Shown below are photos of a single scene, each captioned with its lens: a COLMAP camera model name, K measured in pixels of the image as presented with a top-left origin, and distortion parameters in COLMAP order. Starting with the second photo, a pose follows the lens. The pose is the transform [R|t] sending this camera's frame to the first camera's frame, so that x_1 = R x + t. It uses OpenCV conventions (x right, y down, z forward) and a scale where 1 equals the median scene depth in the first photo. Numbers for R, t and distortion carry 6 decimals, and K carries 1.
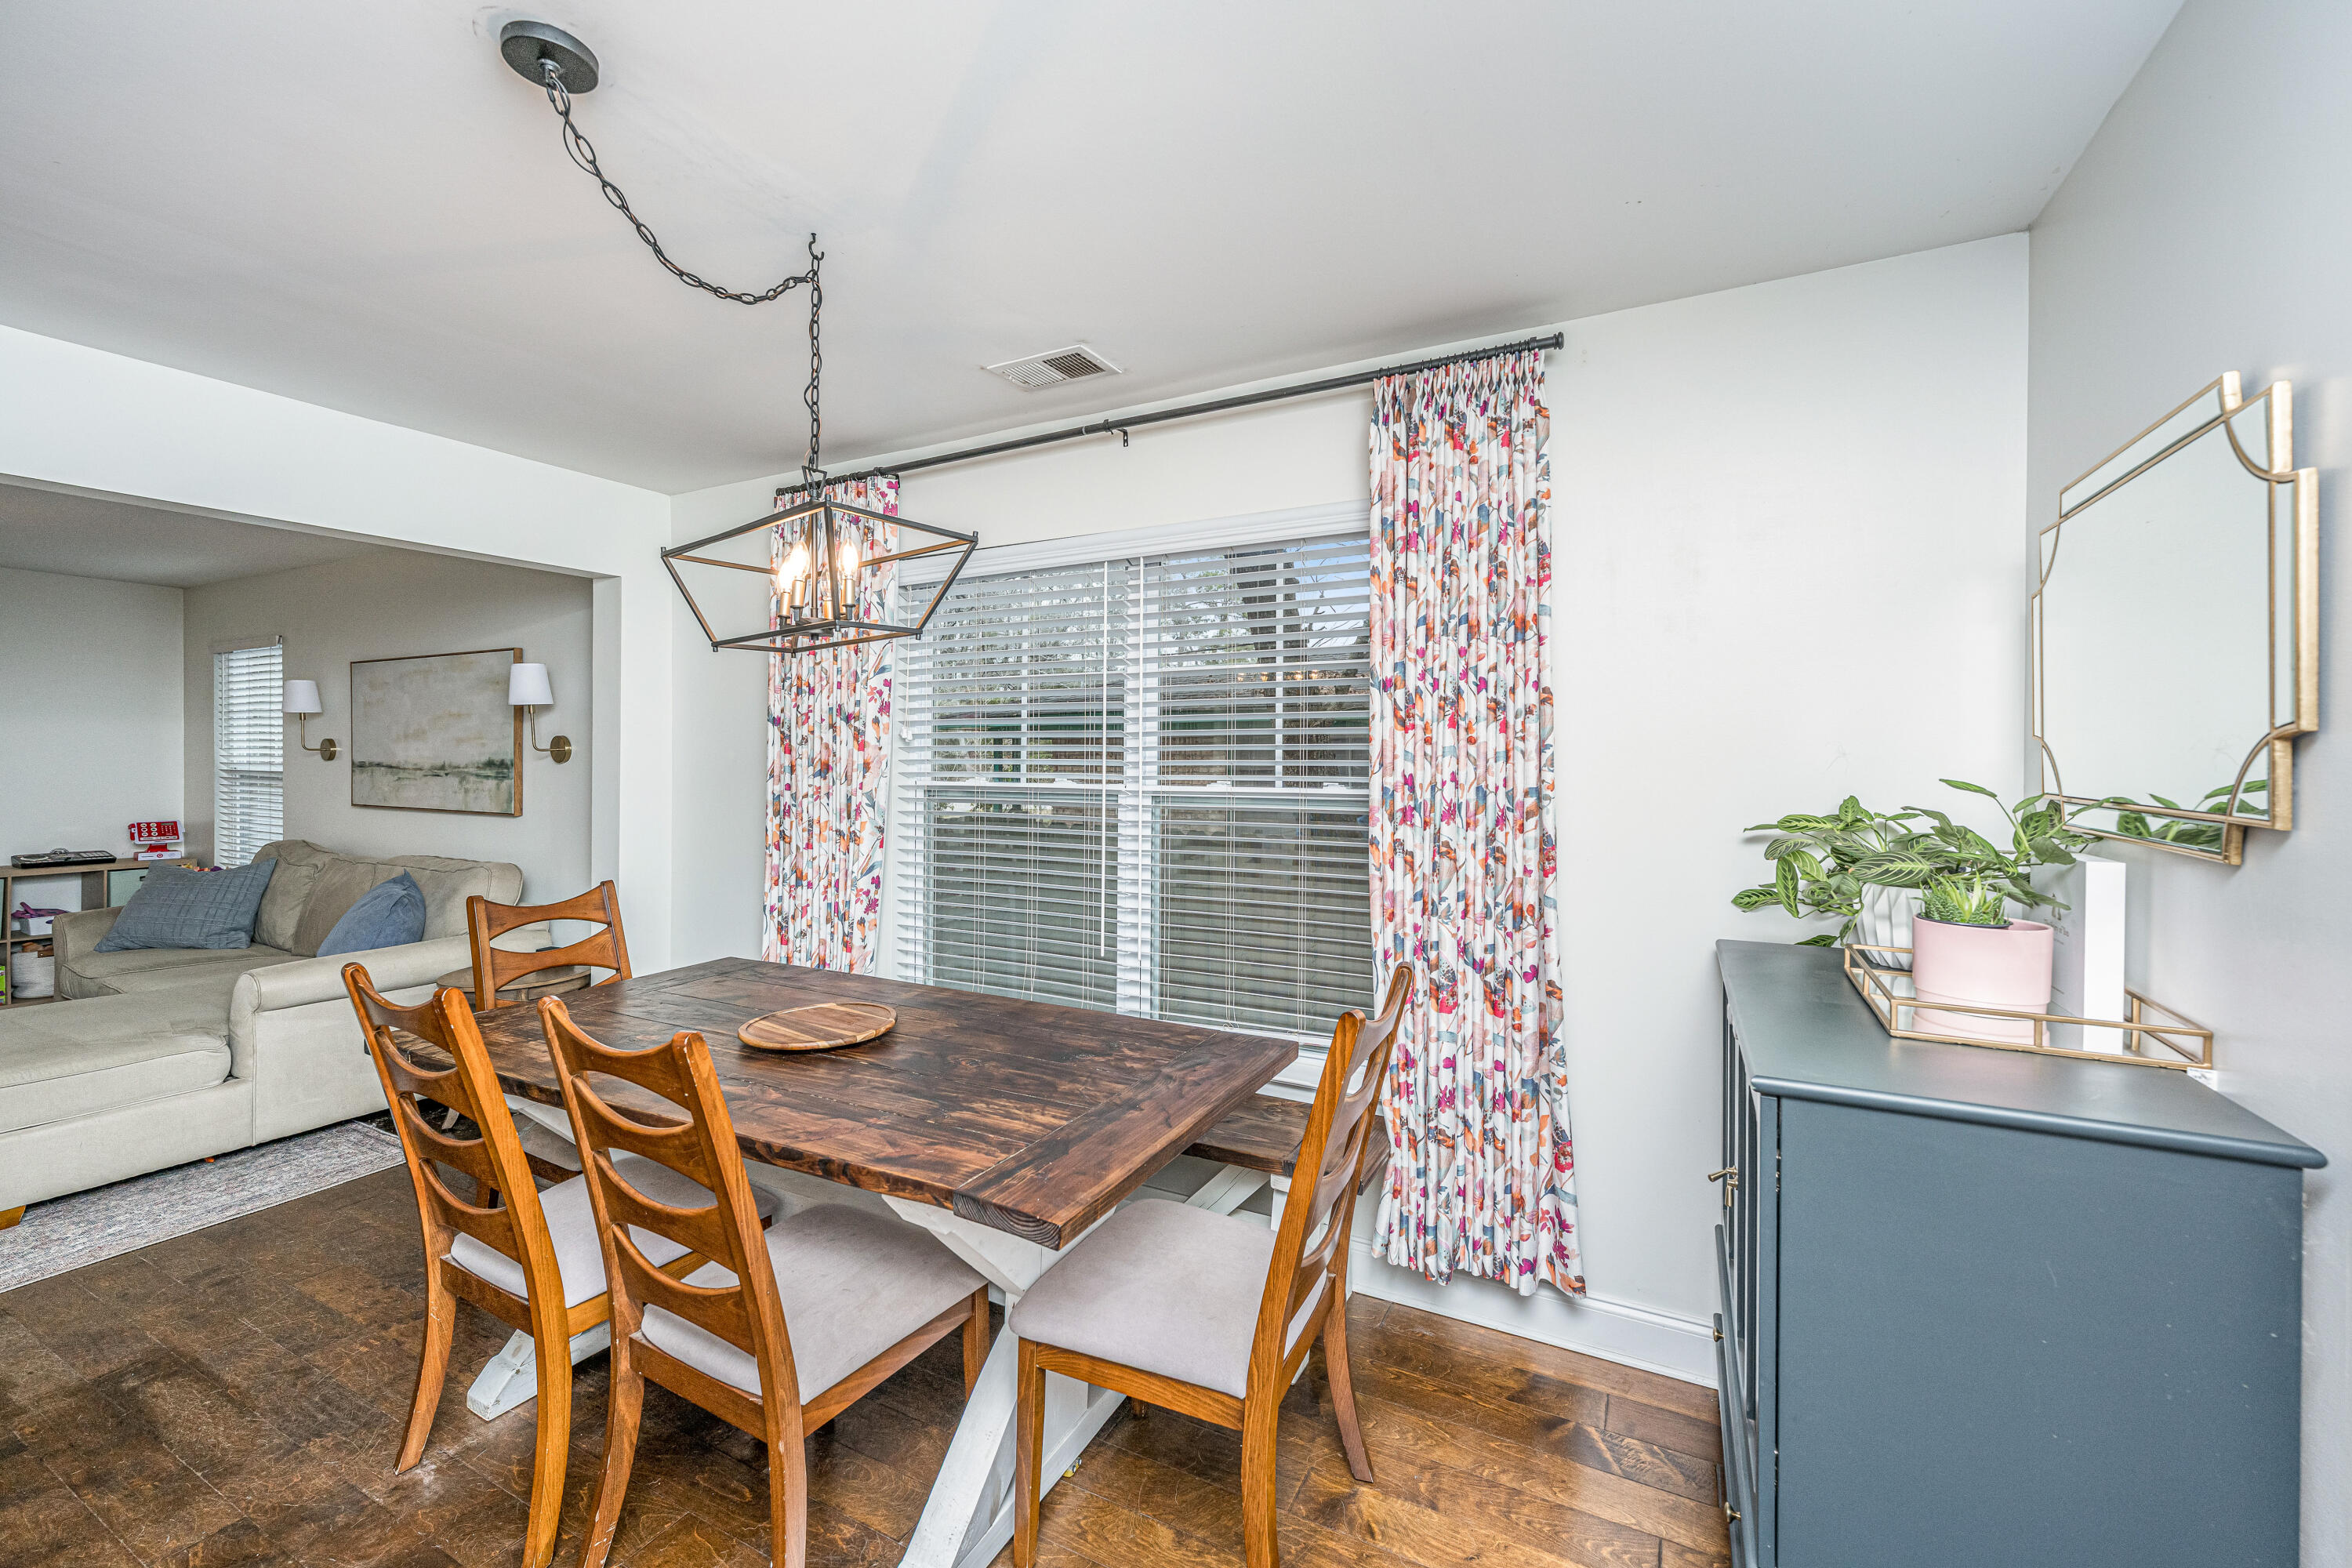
lens RADIAL K [[925.5, 0, 1166.5], [0, 925.5, 767.2], [0, 0, 1]] dist [0.000149, -0.000136]
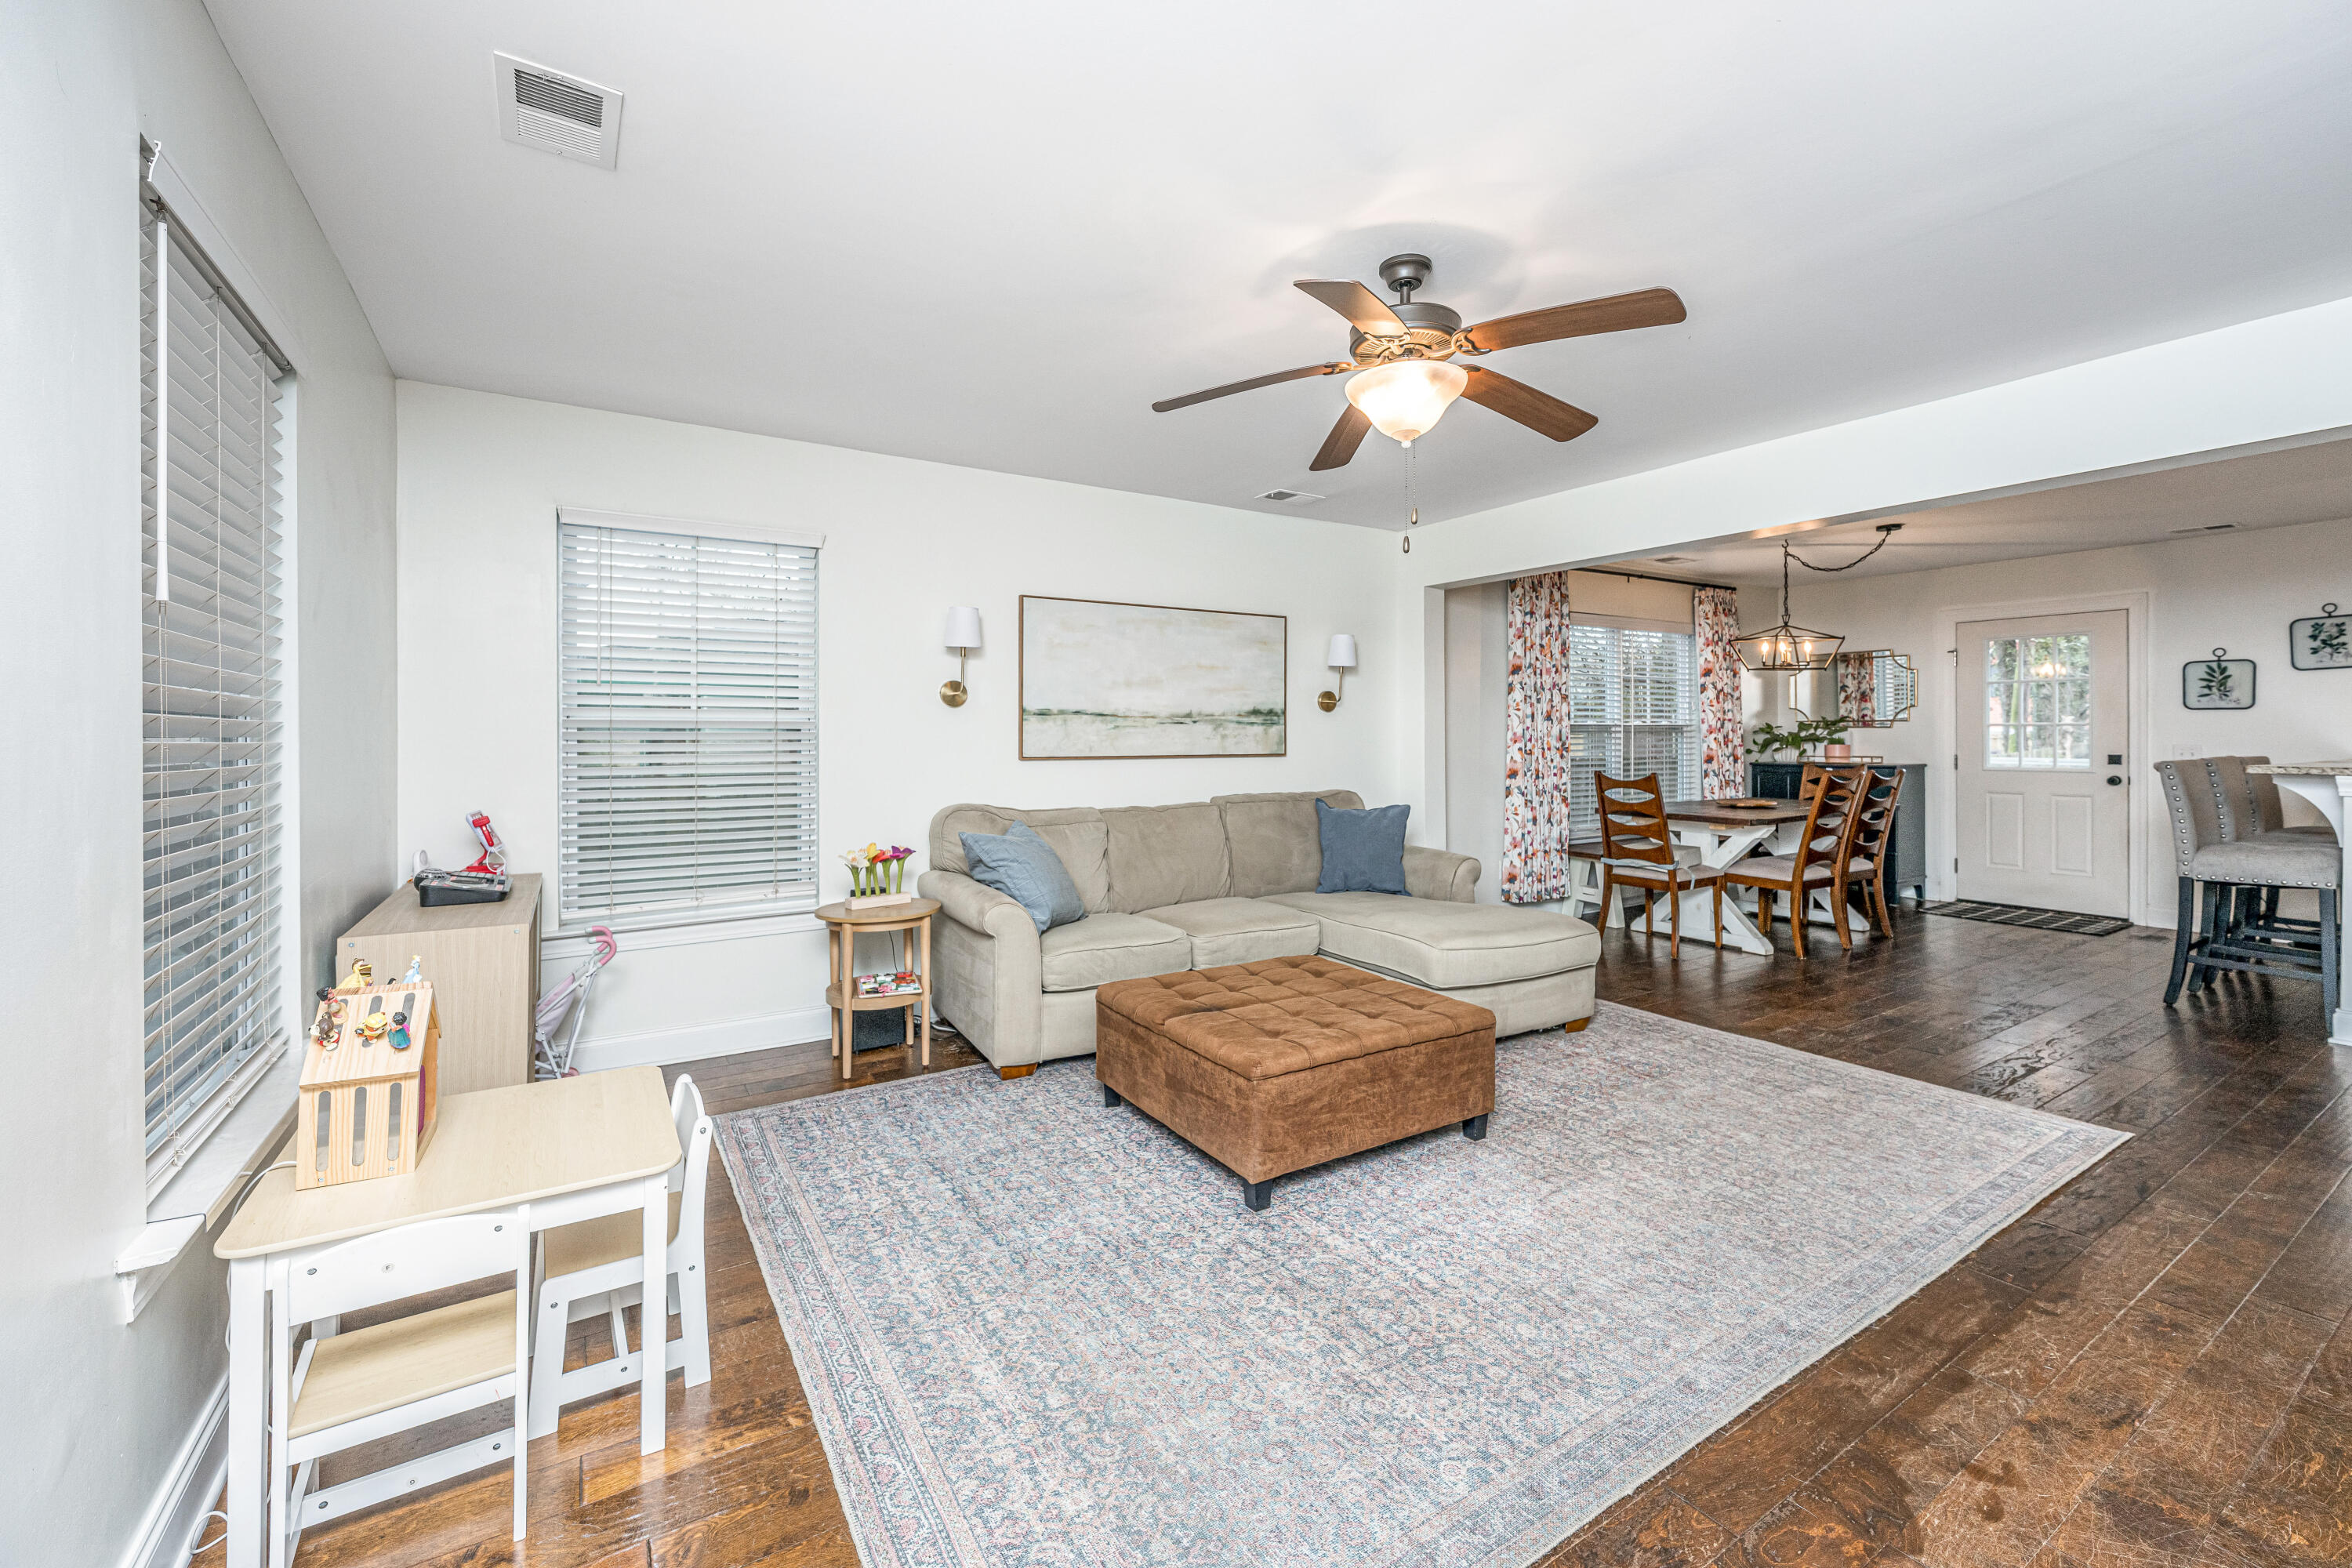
lens RADIAL K [[933.7, 0, 1192.9], [0, 933.7, 740.1], [0, 0, 1]] dist [0.006108, -0.001773]
pose [[0.518459, -0.012850, 0.855006, -1.802841], [0.010869, 0.999905, 0.008437, 0.021021], [-0.855033, 0.004919, 0.518549, 0.469945]]
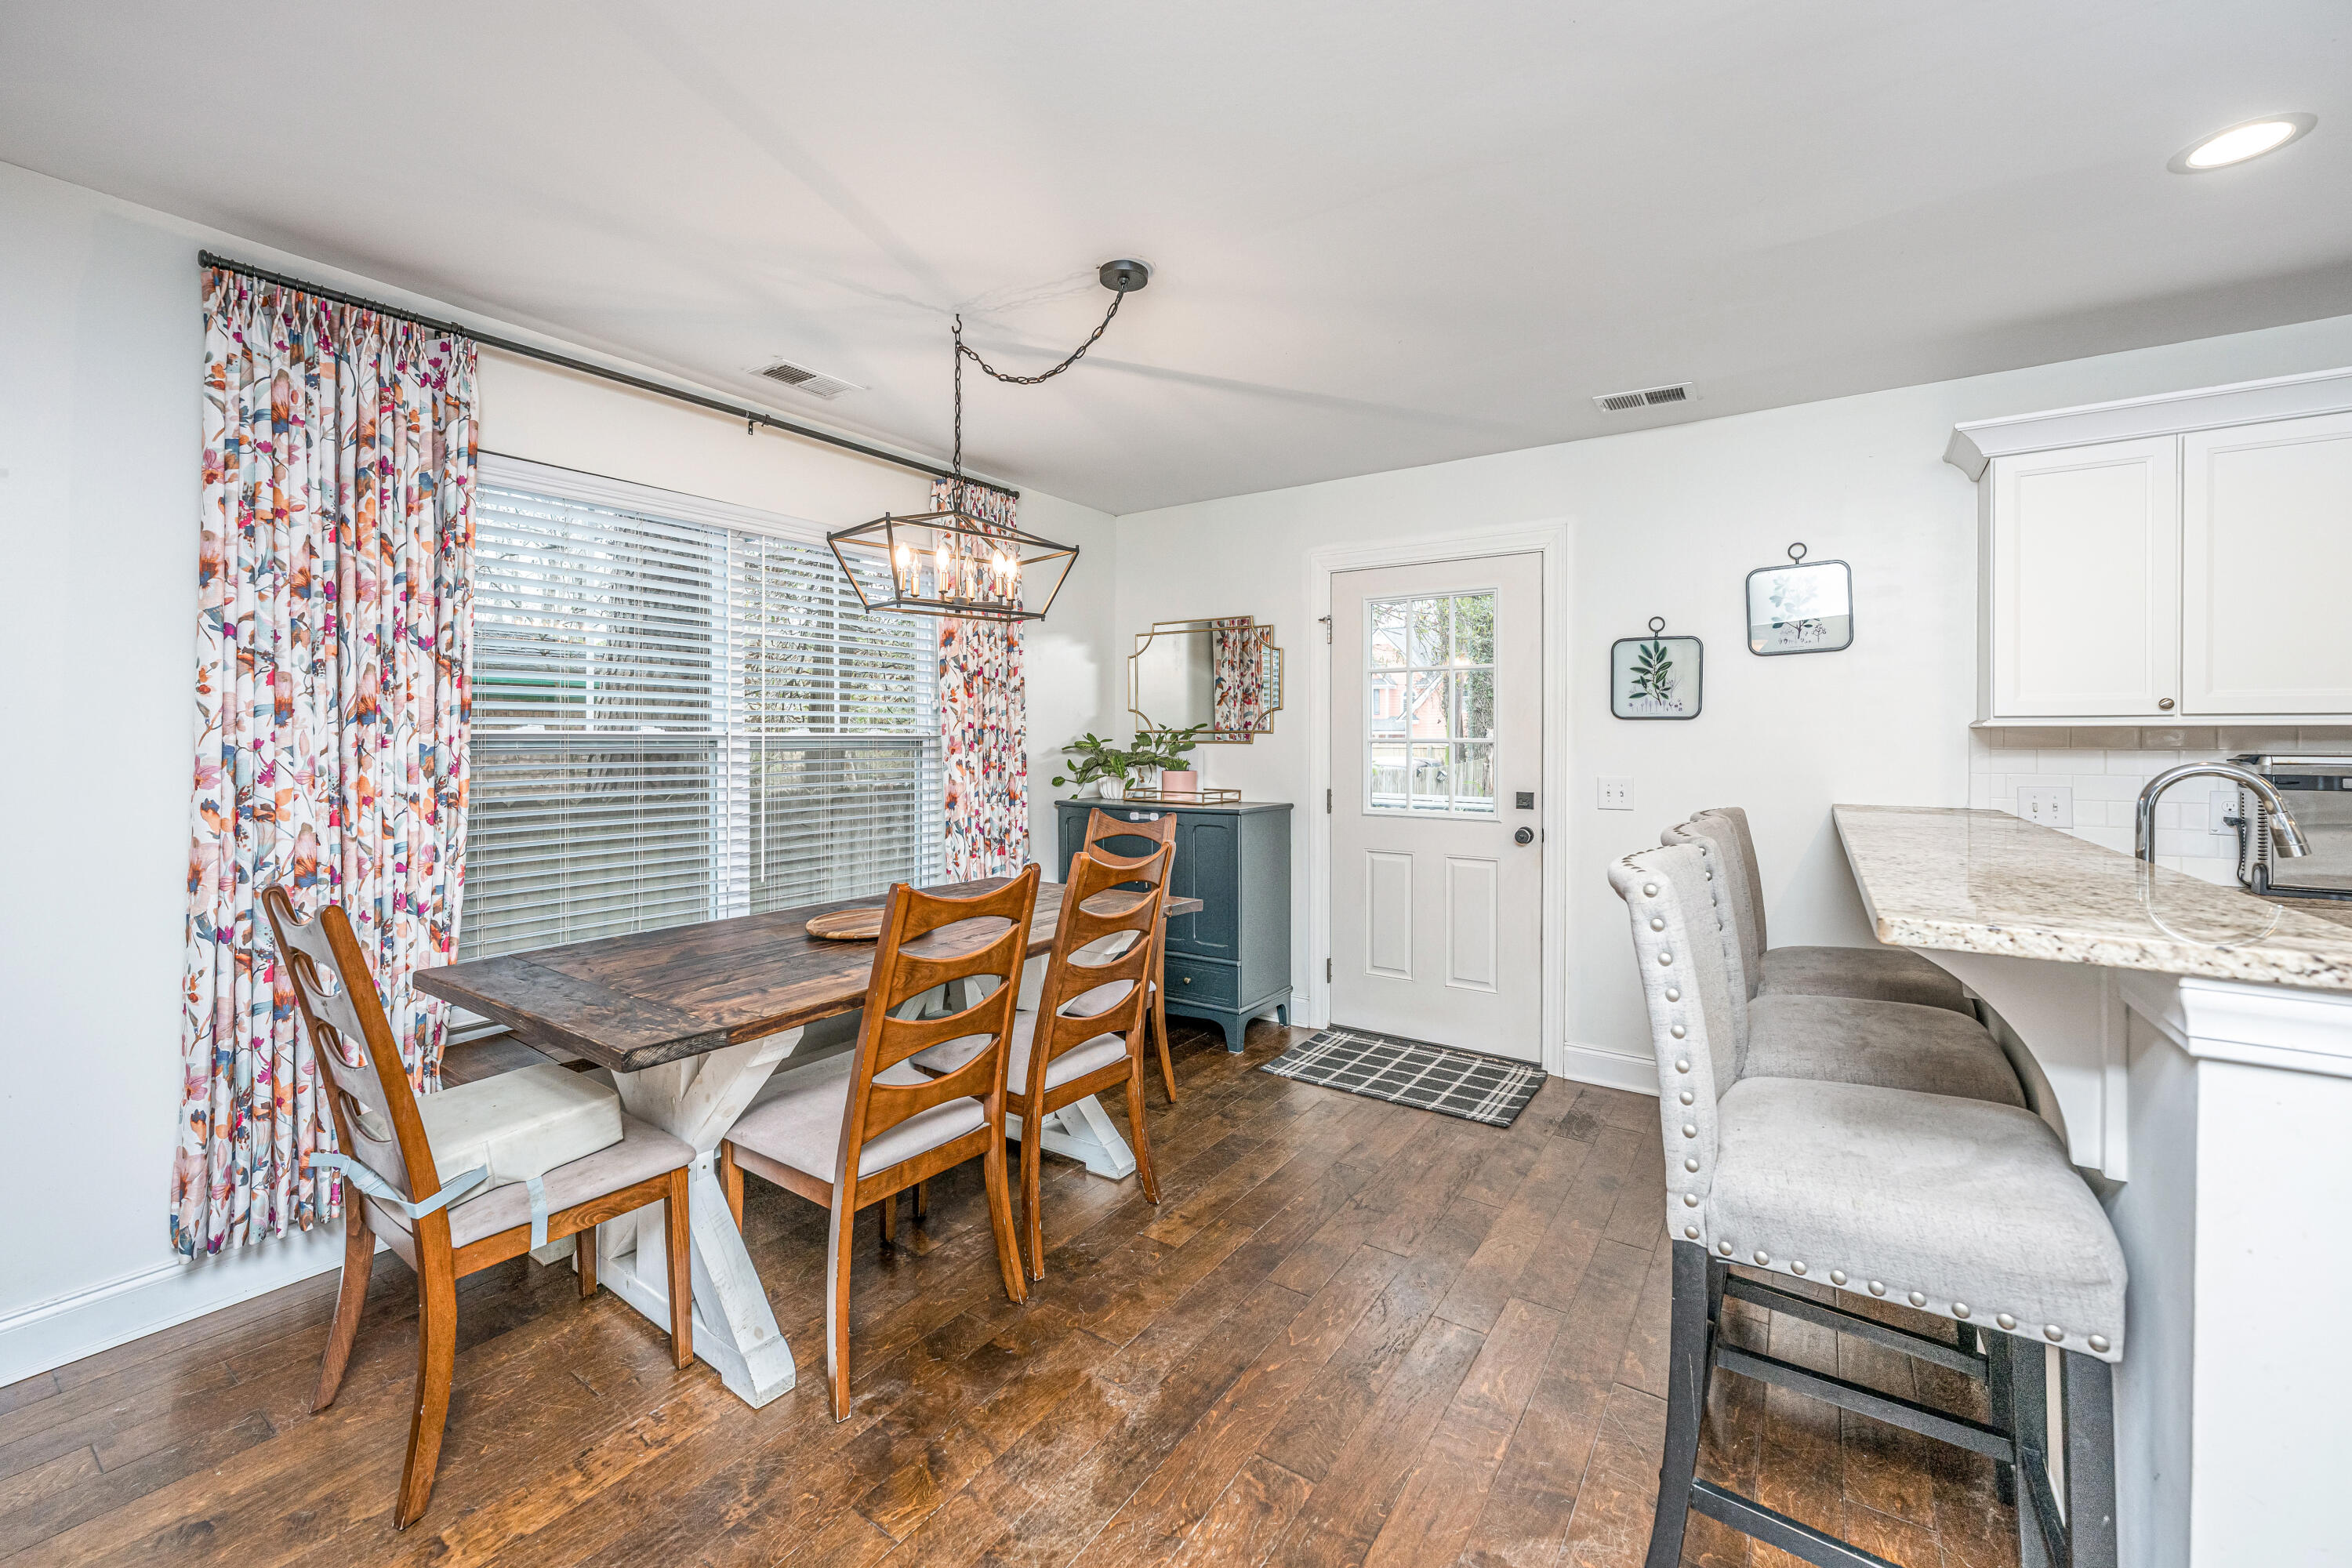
lens RADIAL K [[973.2, 0, 1181.4], [0, 973.2, 742.7], [0, 0, 1]] dist [-0.000036, -0.000143]
pose [[0.113112, -0.007666, 0.993553, -0.779146], [0.002559, 0.999969, 0.007424, 0.017247], [-0.993579, 0.001703, 0.113128, 0.222833]]
